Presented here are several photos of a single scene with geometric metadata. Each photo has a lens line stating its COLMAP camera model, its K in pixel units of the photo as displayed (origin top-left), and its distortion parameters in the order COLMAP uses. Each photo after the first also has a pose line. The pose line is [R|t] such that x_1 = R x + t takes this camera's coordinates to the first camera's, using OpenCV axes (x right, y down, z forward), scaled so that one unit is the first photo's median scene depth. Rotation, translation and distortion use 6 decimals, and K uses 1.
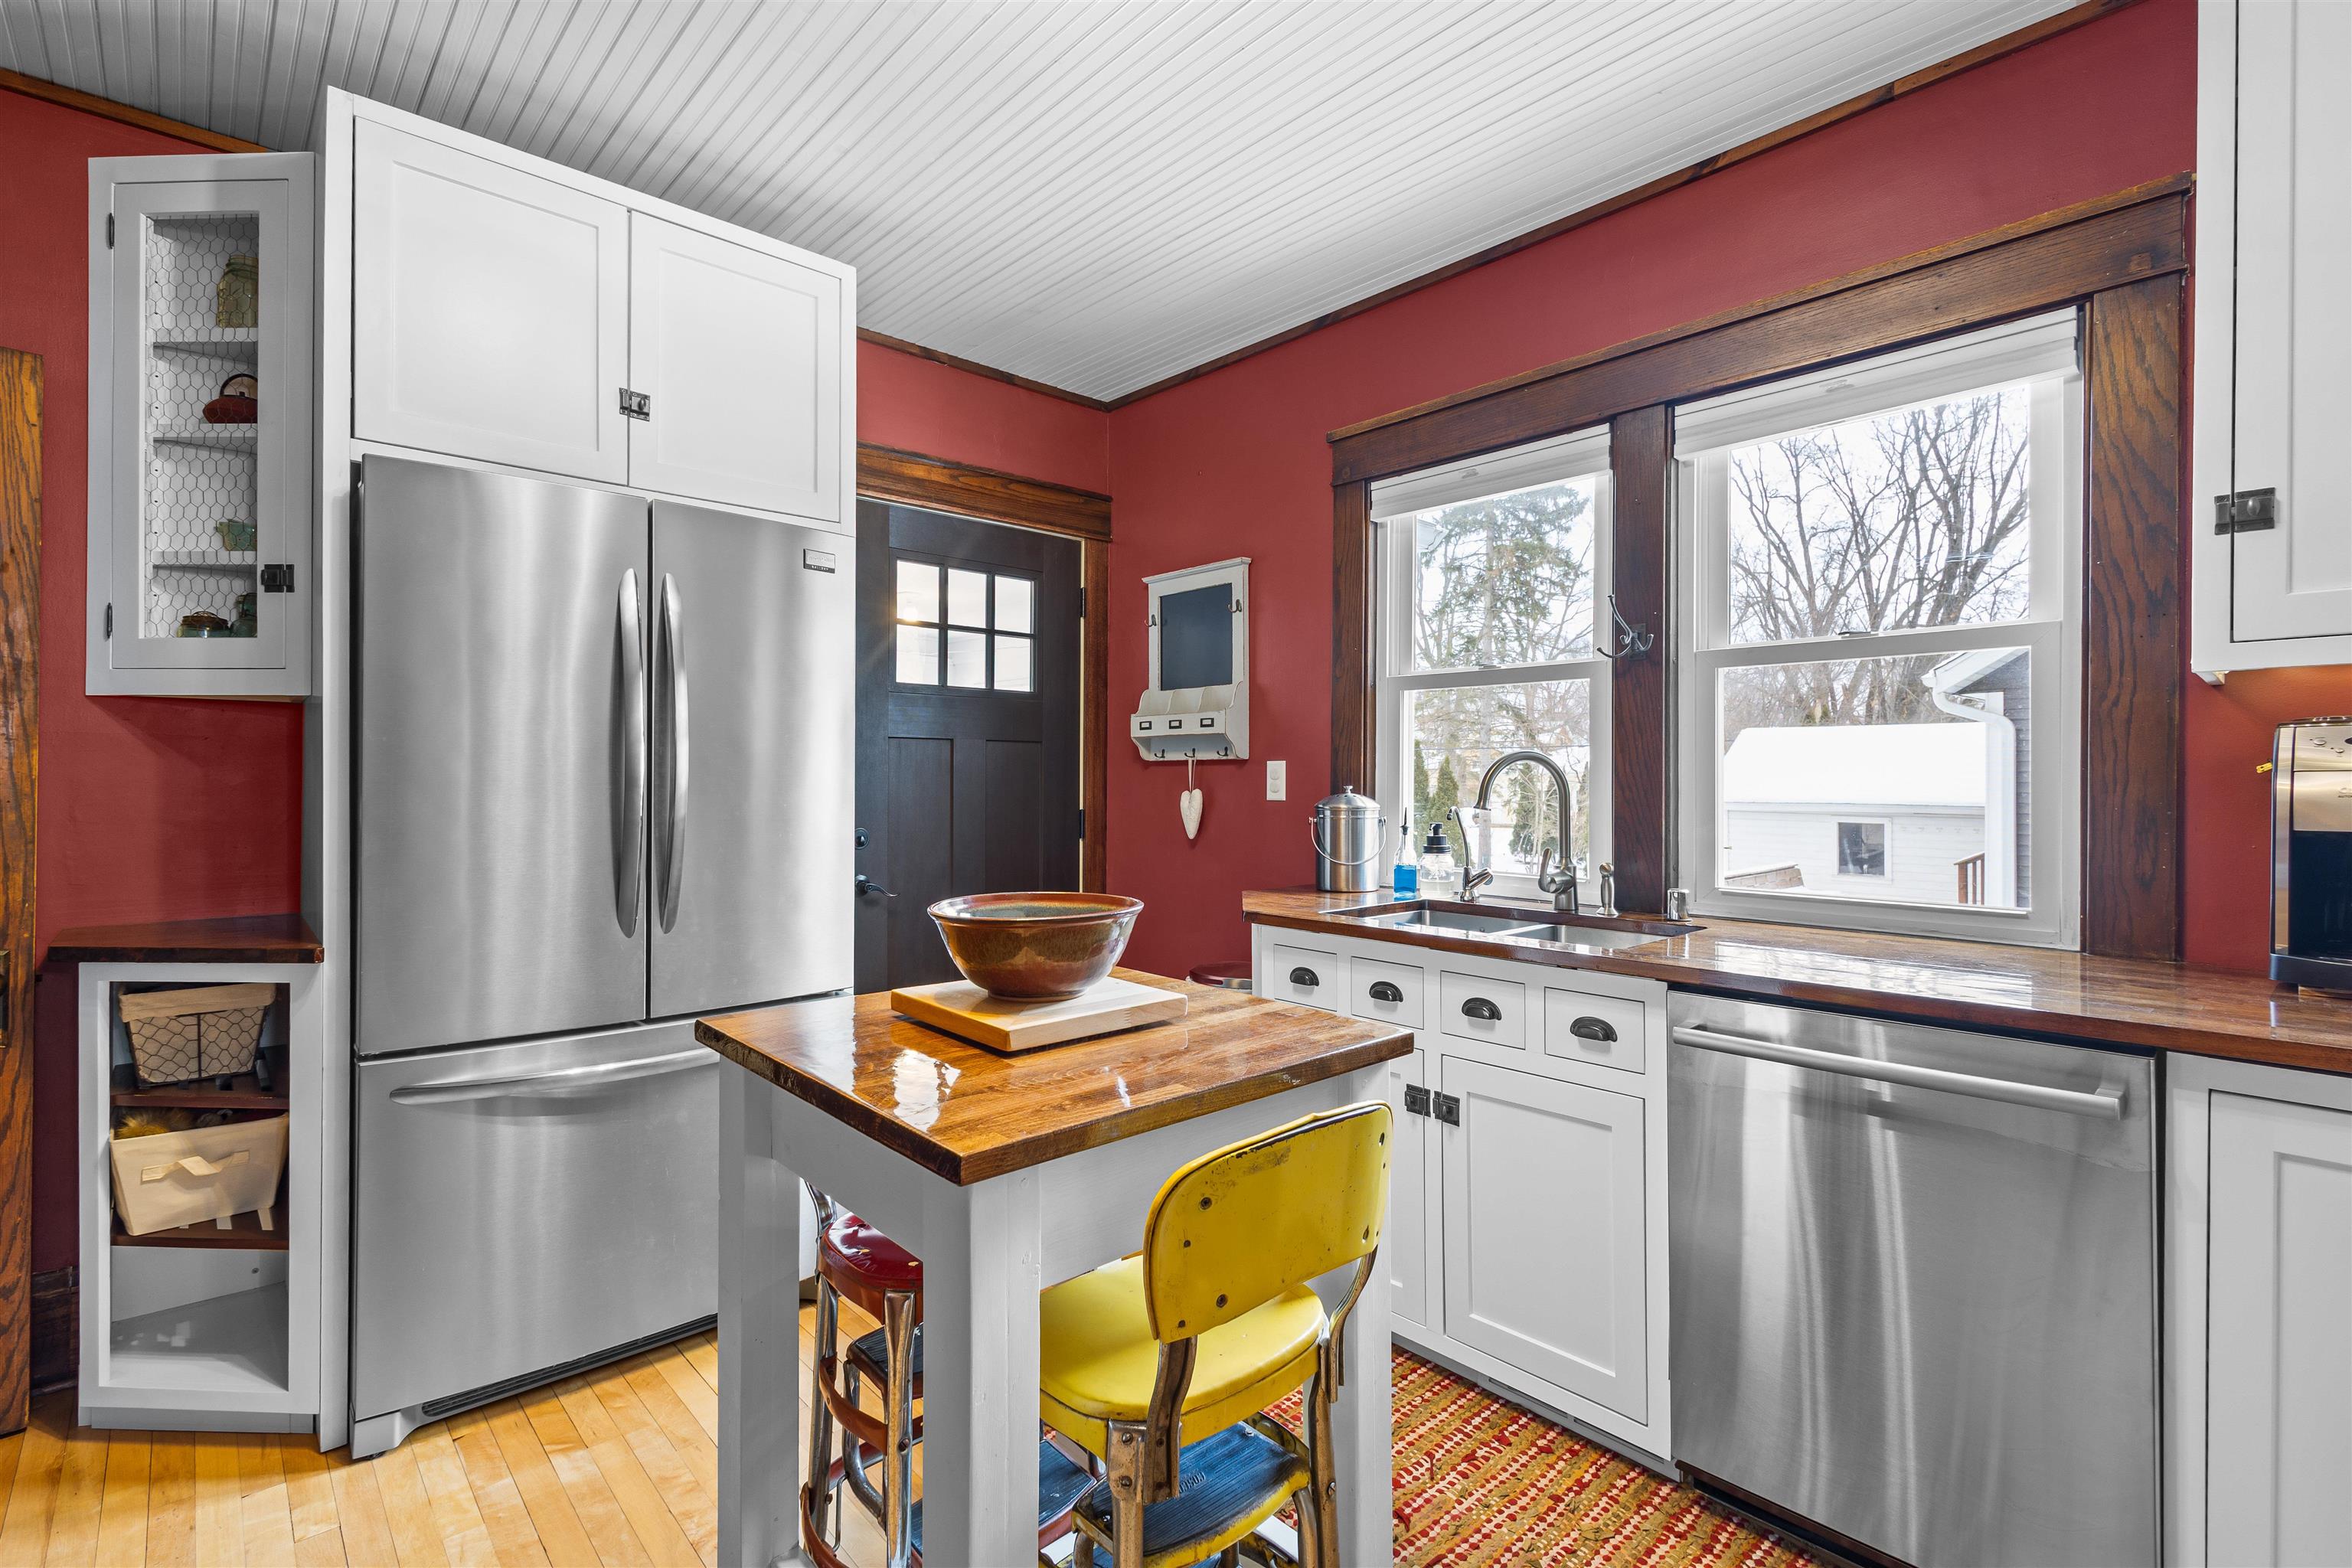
lens RADIAL K [[1071.5, 0, 1177.5], [0, 1071.5, 775.8], [0, 0, 1]] dist [0.006484, -0.000585]
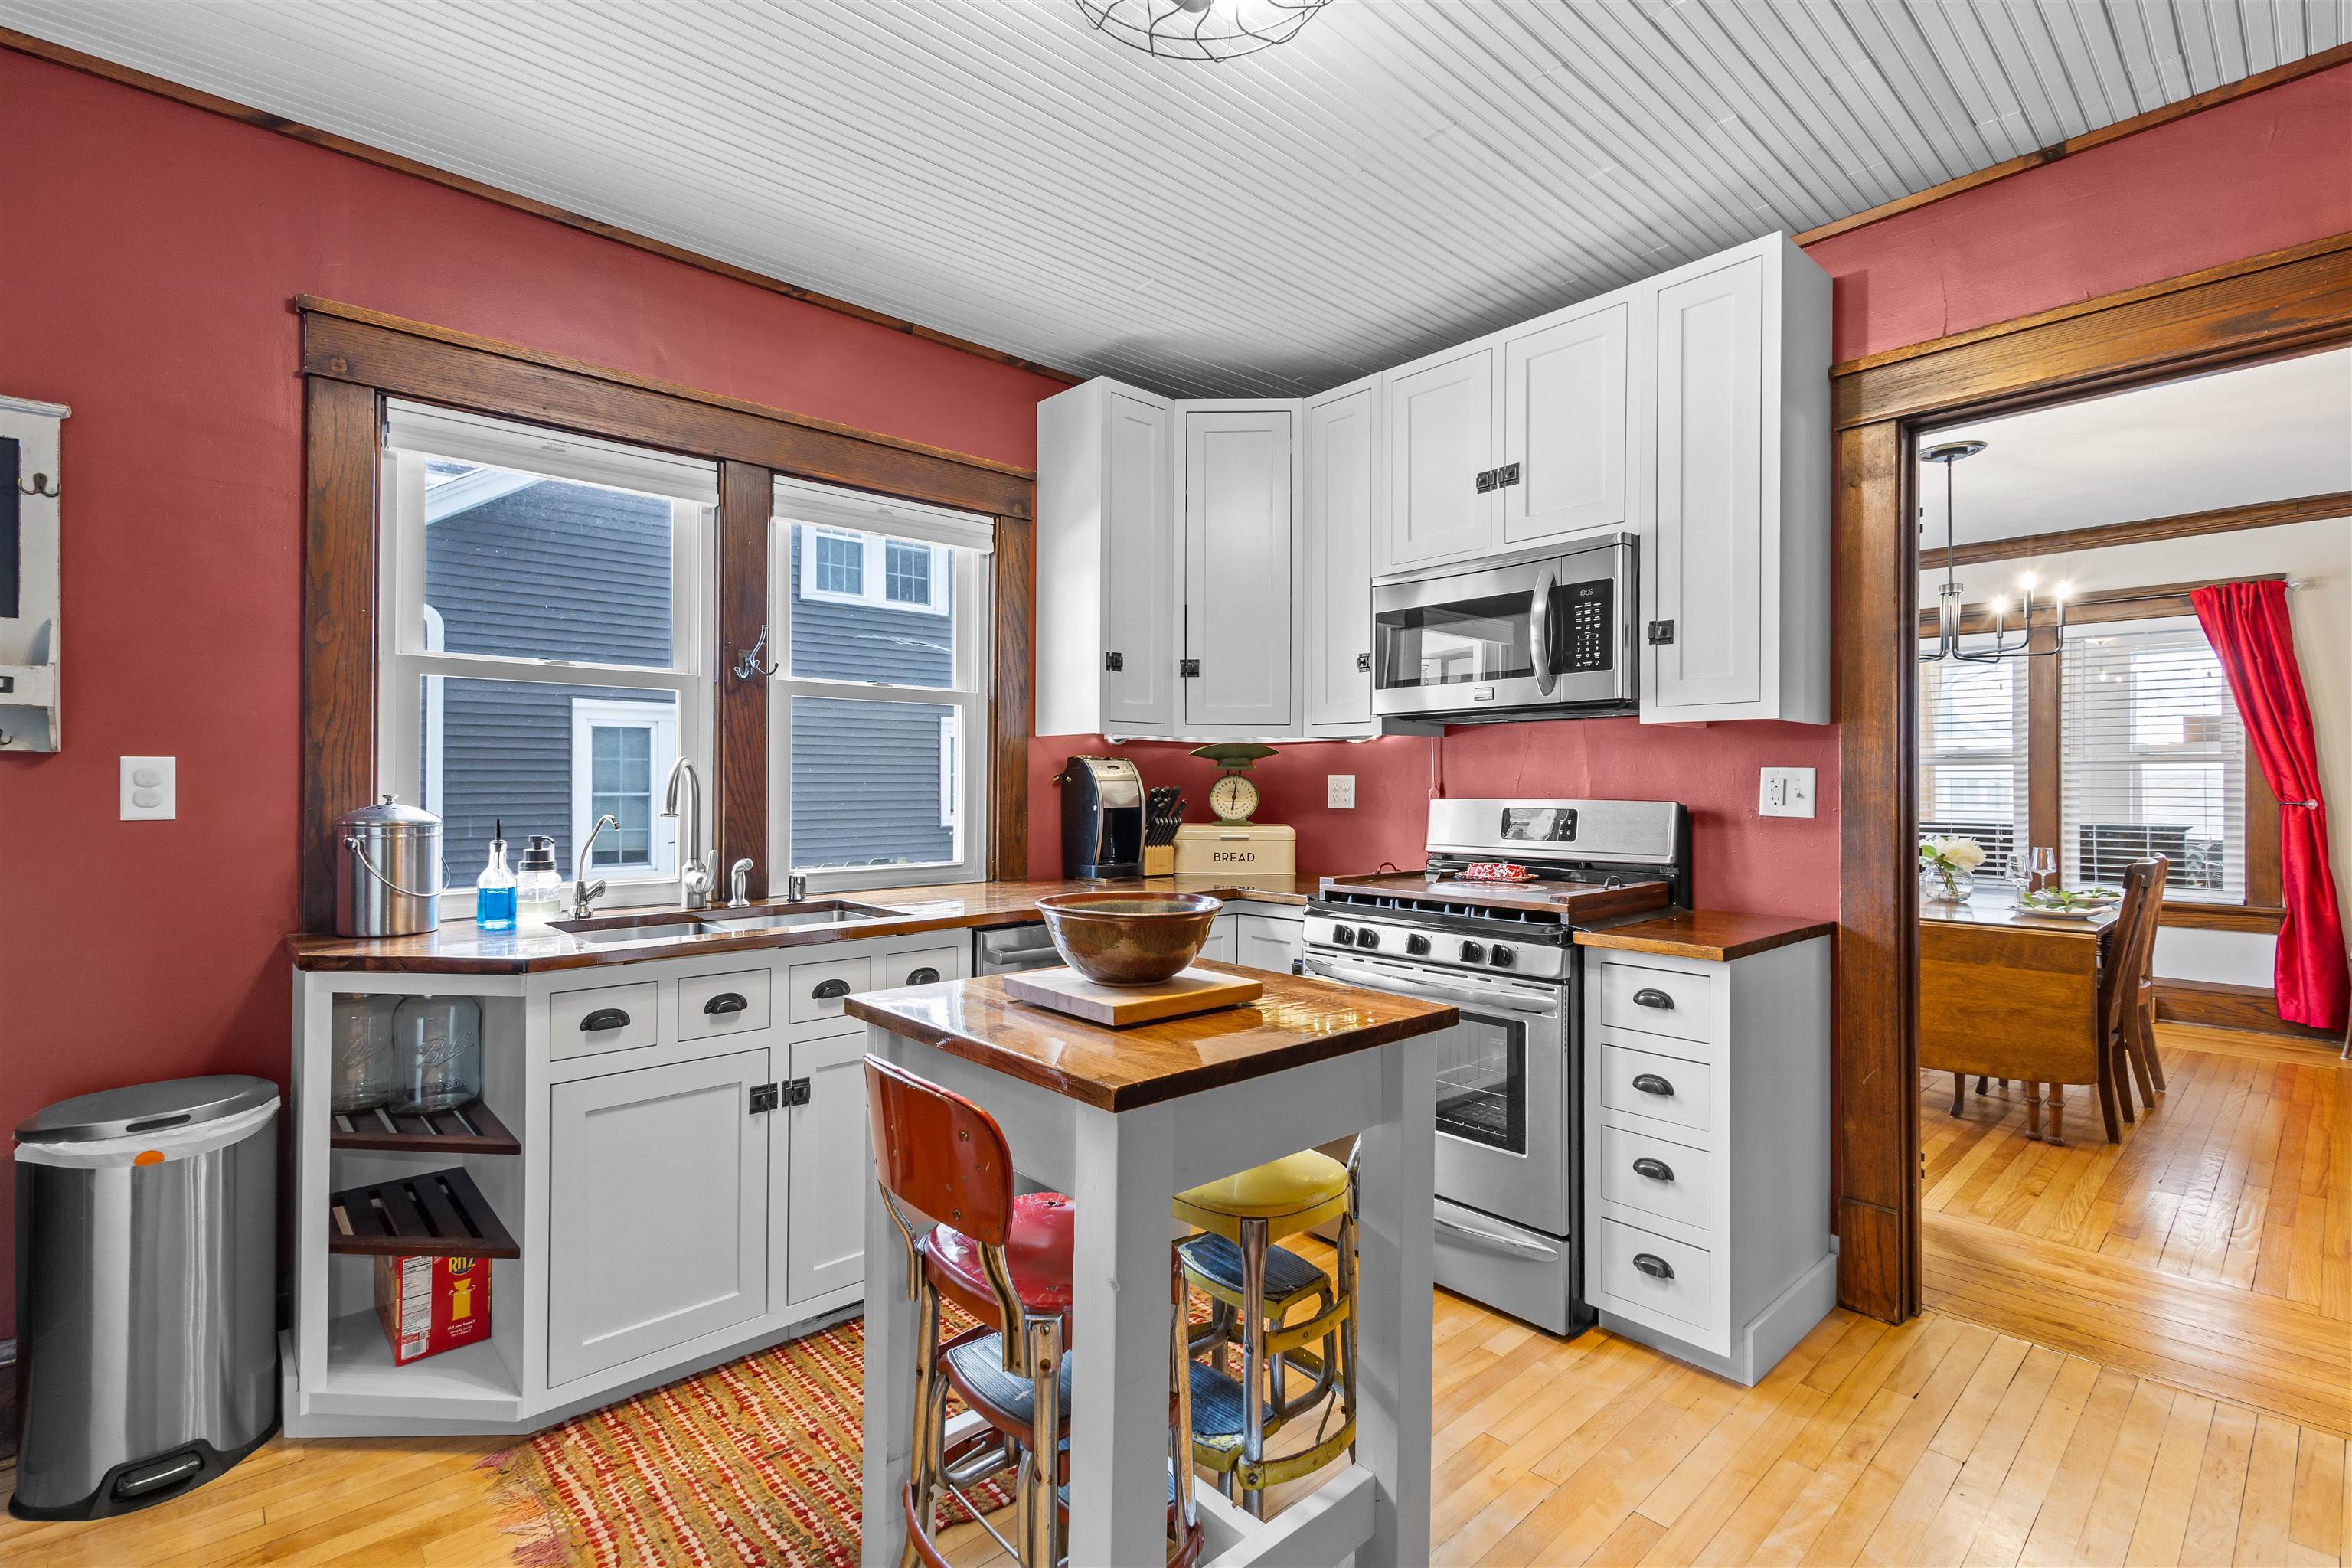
lens RADIAL K [[1071.5, 0, 1177.5], [0, 1071.5, 775.8], [0, 0, 1]] dist [0.006484, -0.000585]
pose [[-0.000592, 0.003479, 0.999994, -0.641580], [-0.002644, 0.999990, -0.003481, -0.003415], [-0.999996, -0.002646, -0.000583, 0.480747]]
